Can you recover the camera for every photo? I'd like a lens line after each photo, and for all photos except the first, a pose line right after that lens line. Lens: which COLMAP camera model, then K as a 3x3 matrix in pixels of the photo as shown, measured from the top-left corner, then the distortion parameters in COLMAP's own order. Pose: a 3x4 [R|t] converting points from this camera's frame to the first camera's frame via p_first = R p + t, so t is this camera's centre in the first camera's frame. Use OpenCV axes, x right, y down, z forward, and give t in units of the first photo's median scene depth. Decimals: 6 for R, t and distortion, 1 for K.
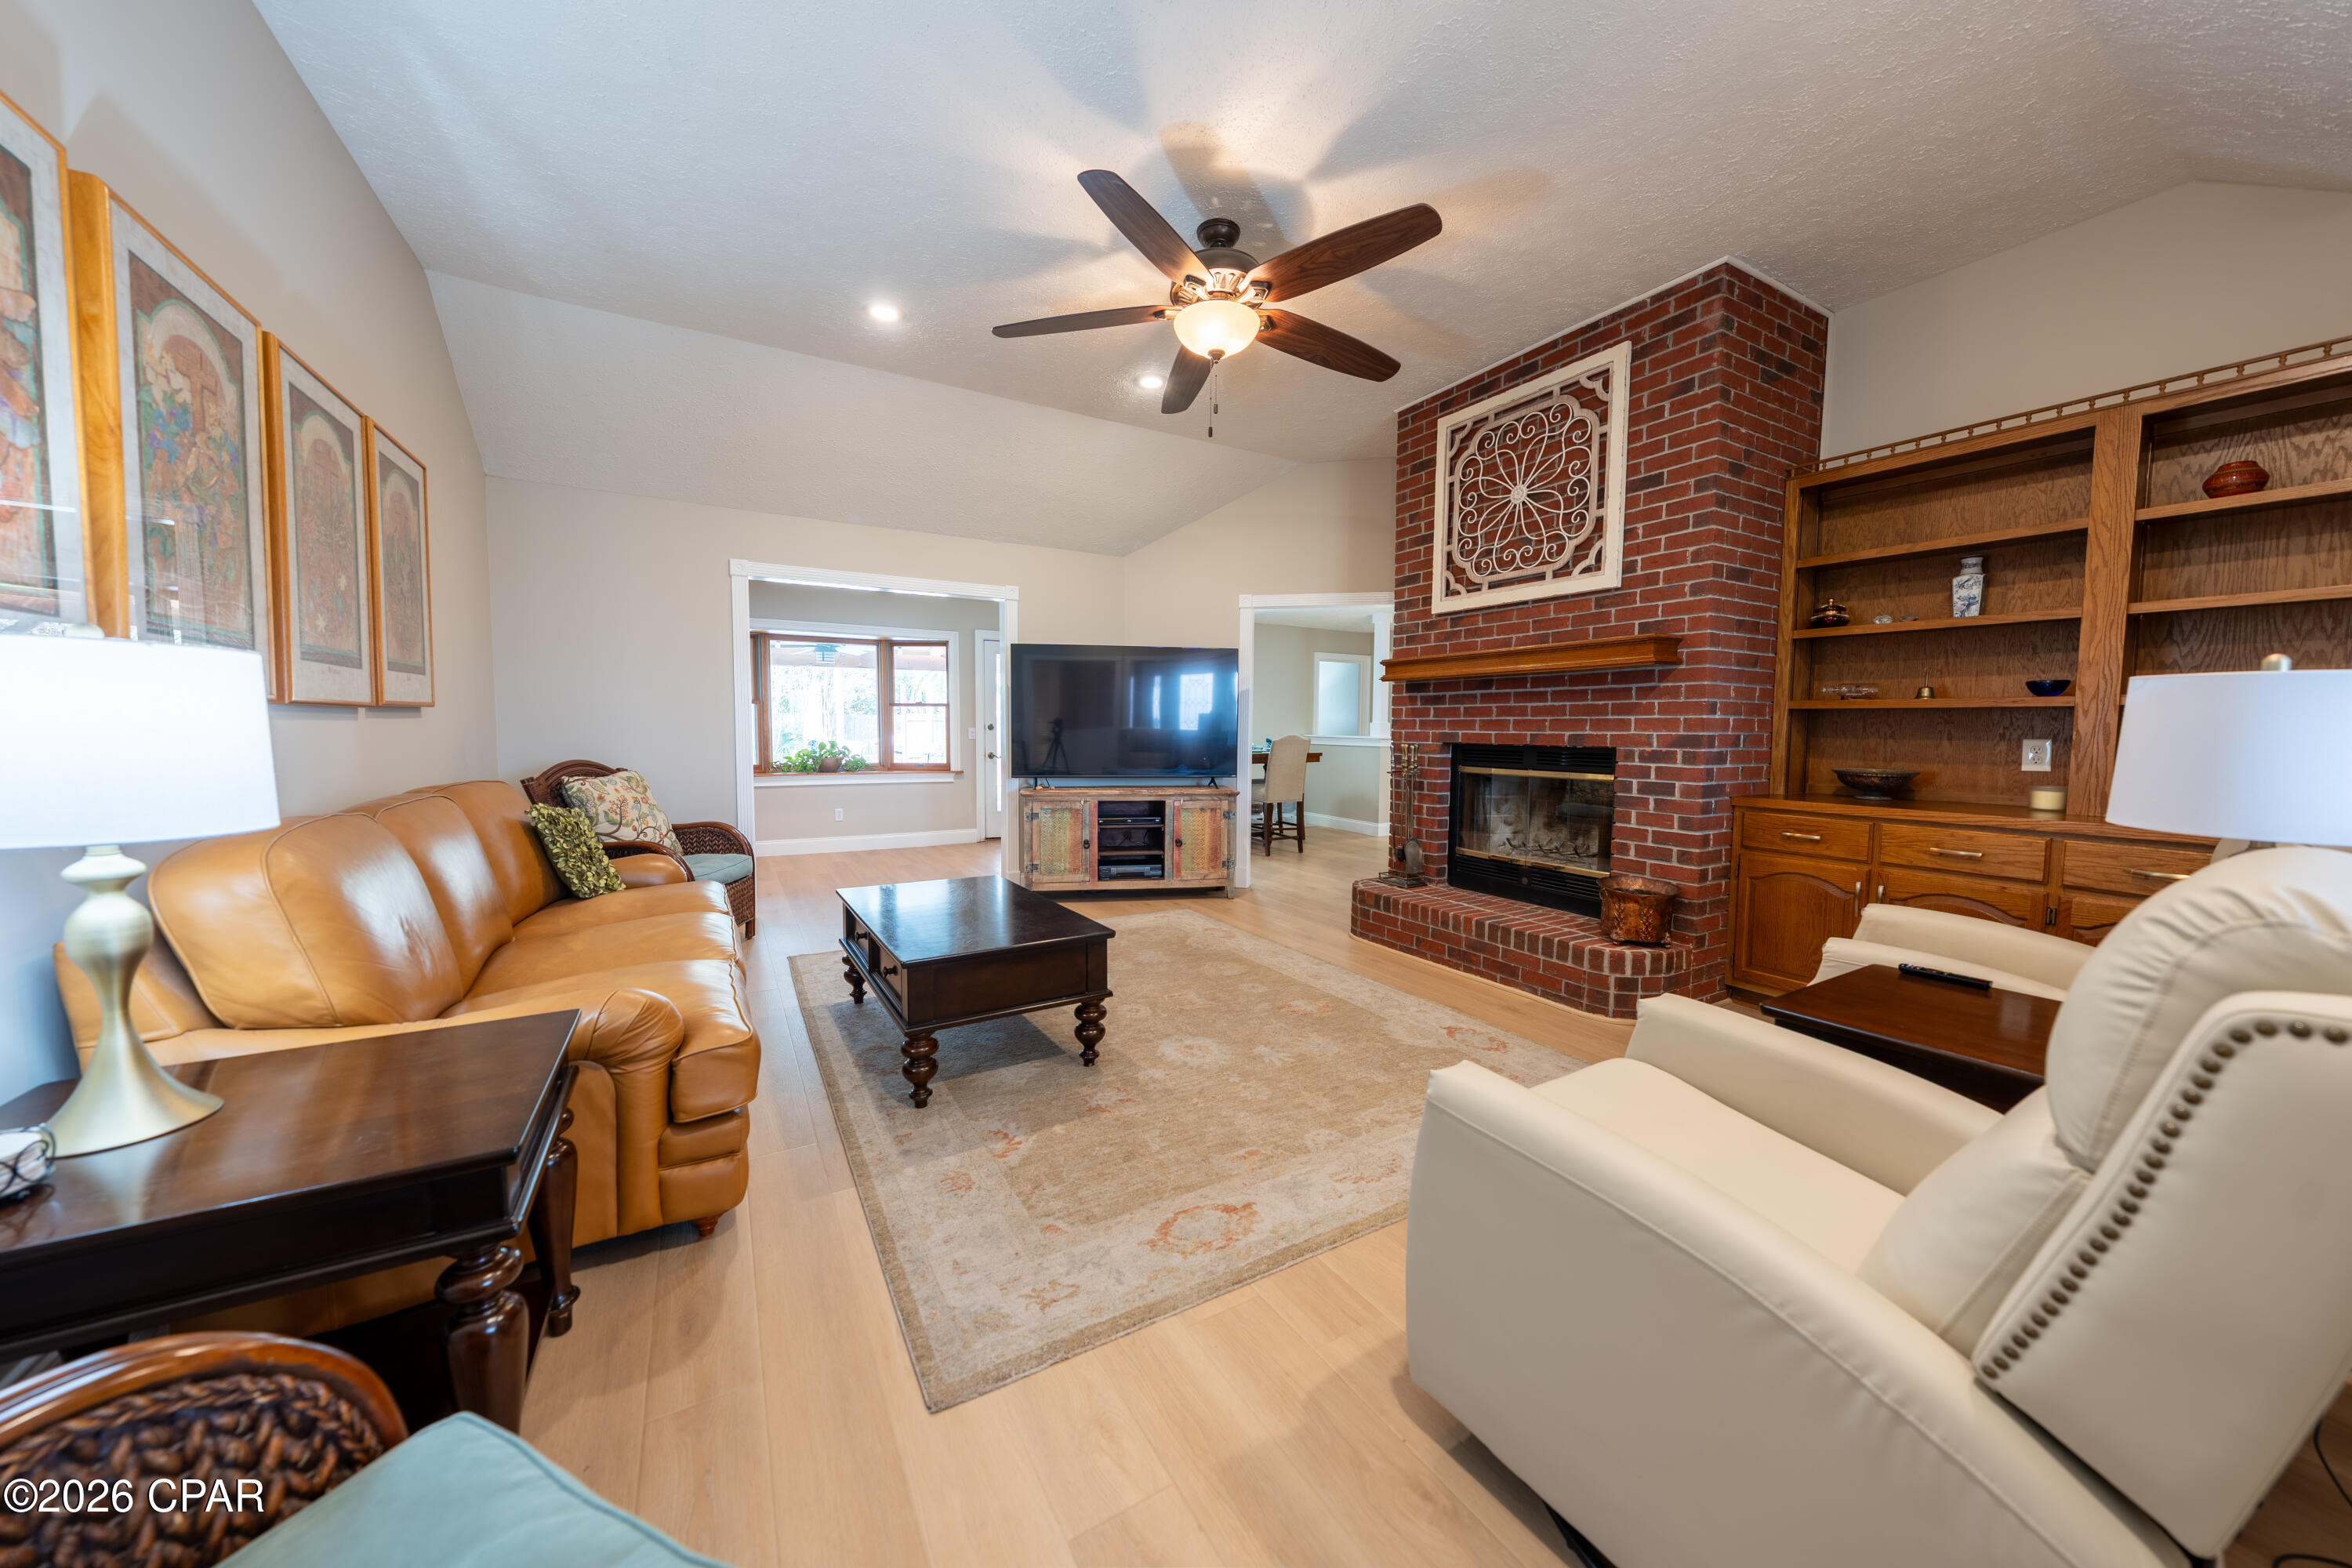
lens RADIAL K [[799.7, 0, 1179.9], [0, 799.7, 777.4], [0, 0, 1]] dist [-0.006159, 0.001226]
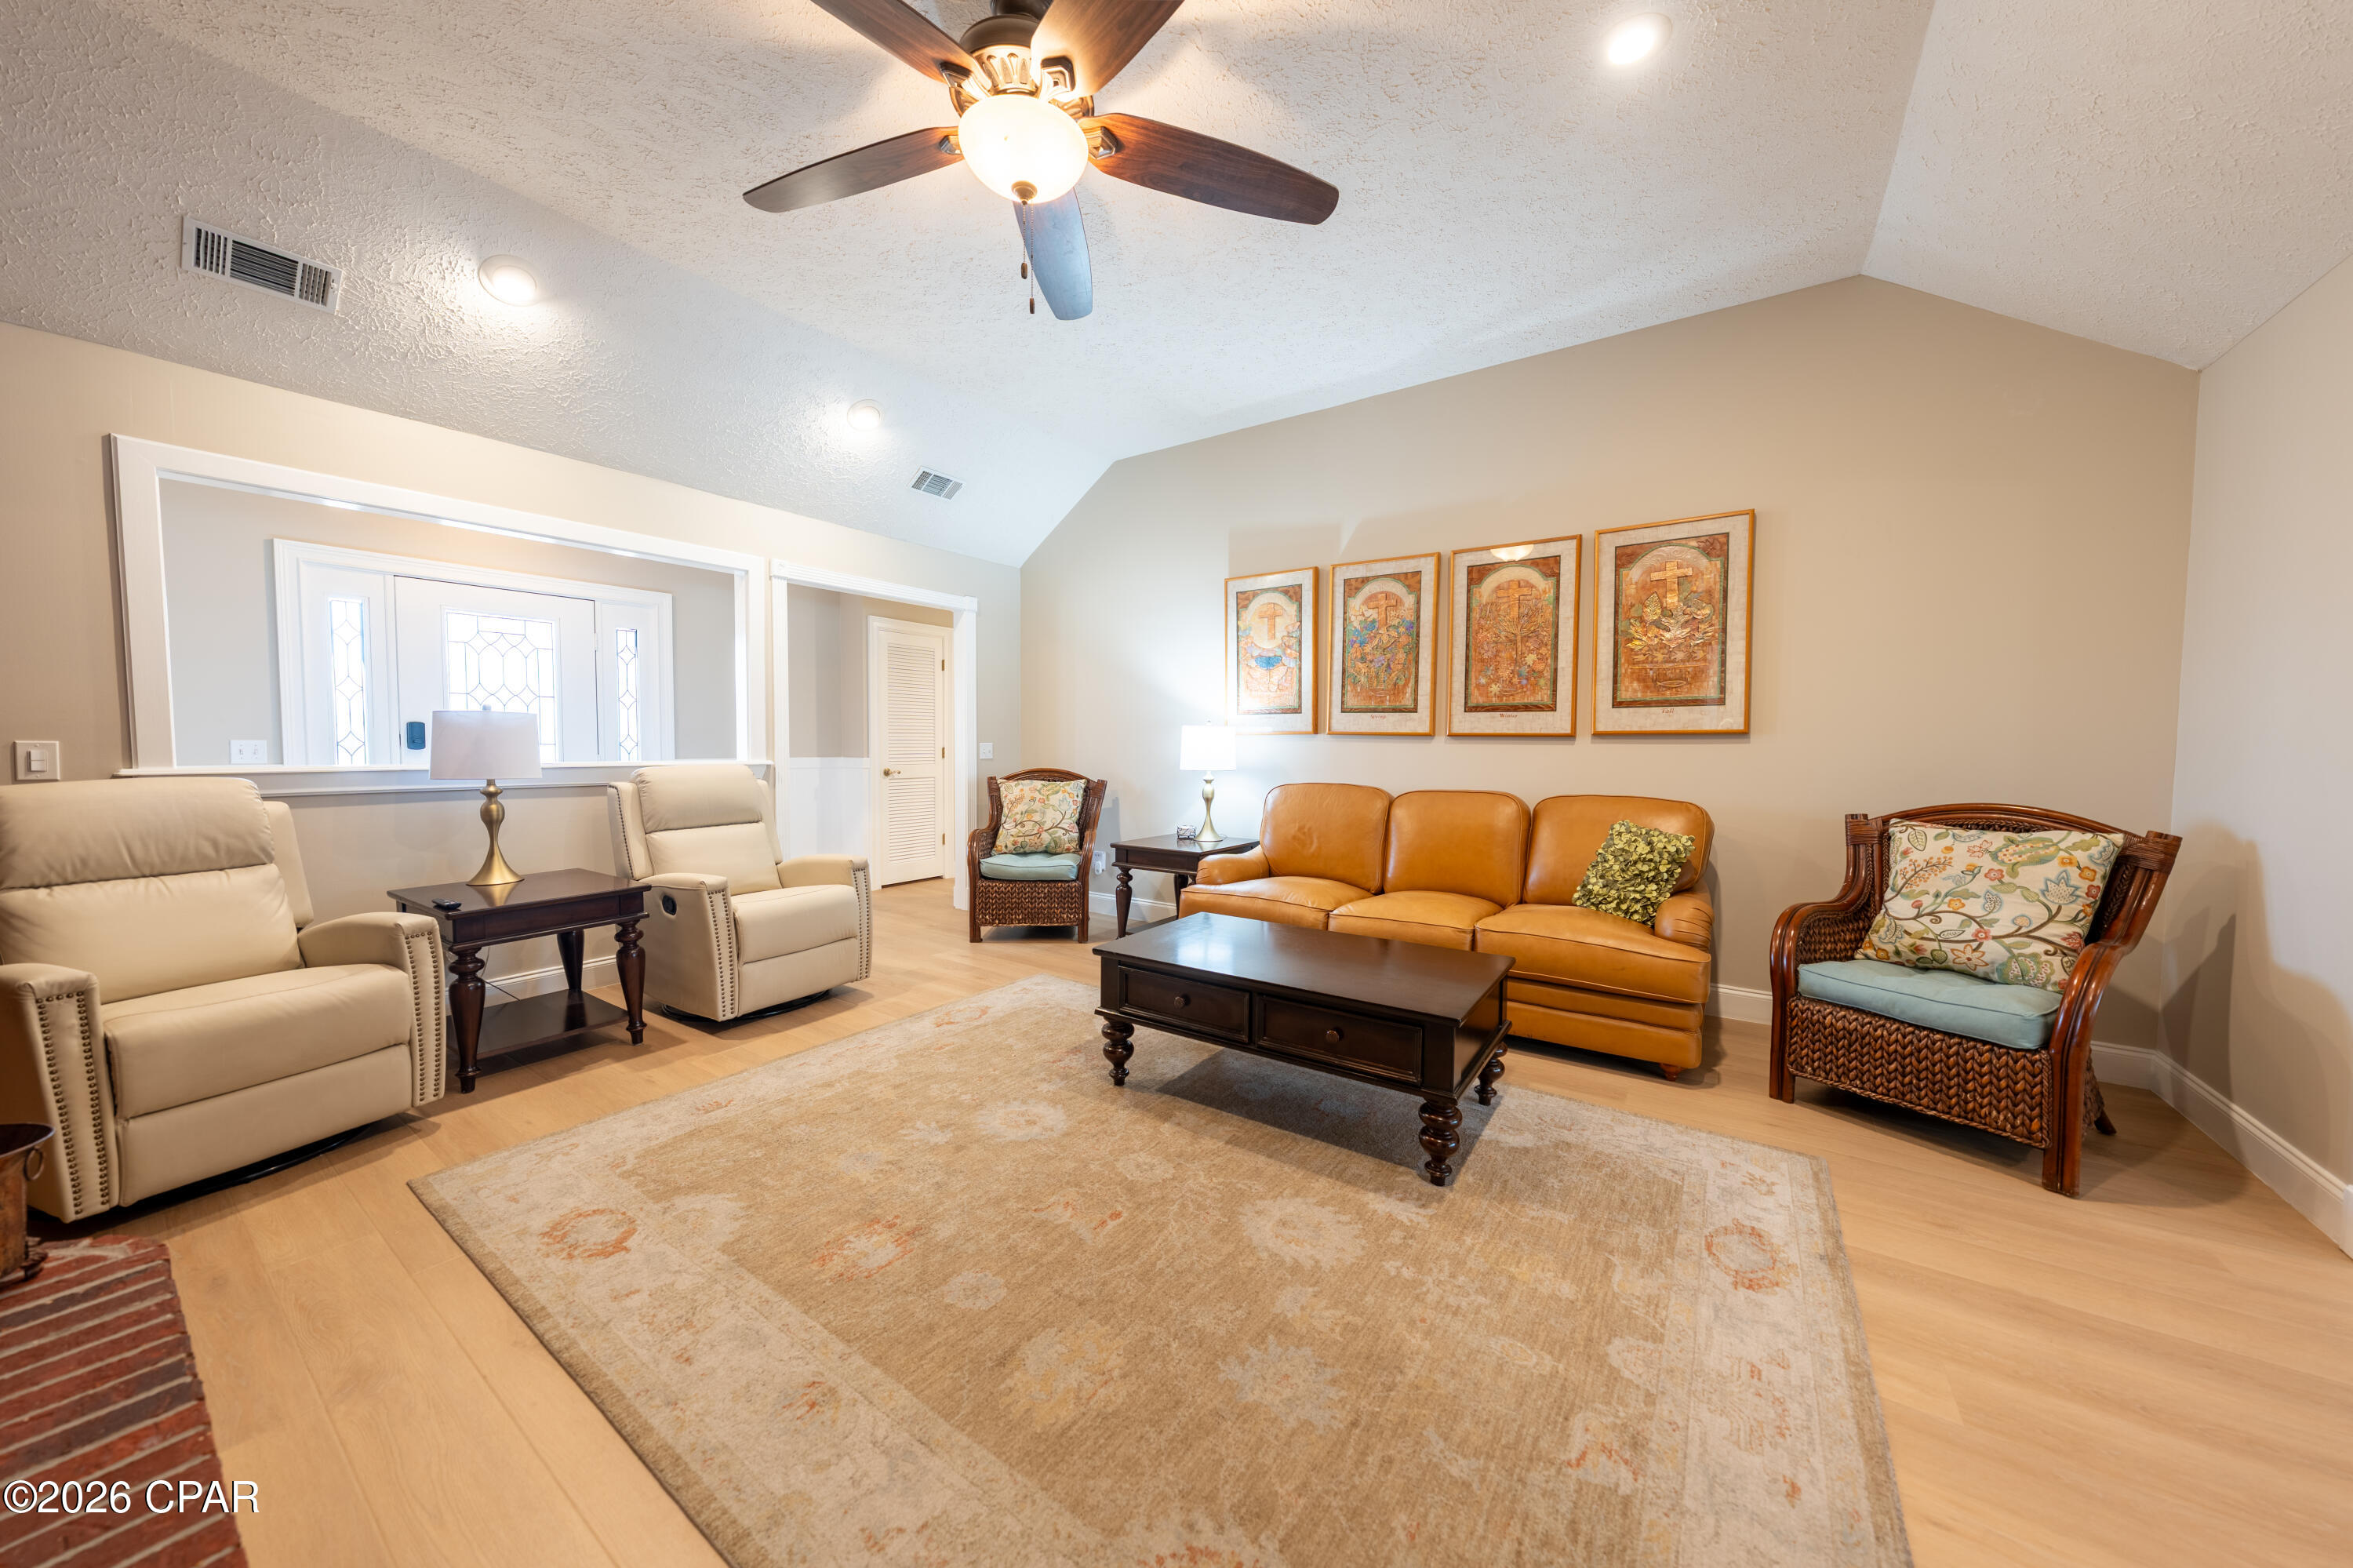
lens RADIAL K [[800.1, 0, 1180.9], [0, 800.1, 774.7], [0, 0, 1]] dist [-0.006159, 0.001226]
pose [[-0.906571, 0.002808, -0.422044, 0.177297], [-0.040528, 0.994778, 0.093675, -0.088913], [0.420103, 0.102028, -0.901722, 1.429198]]
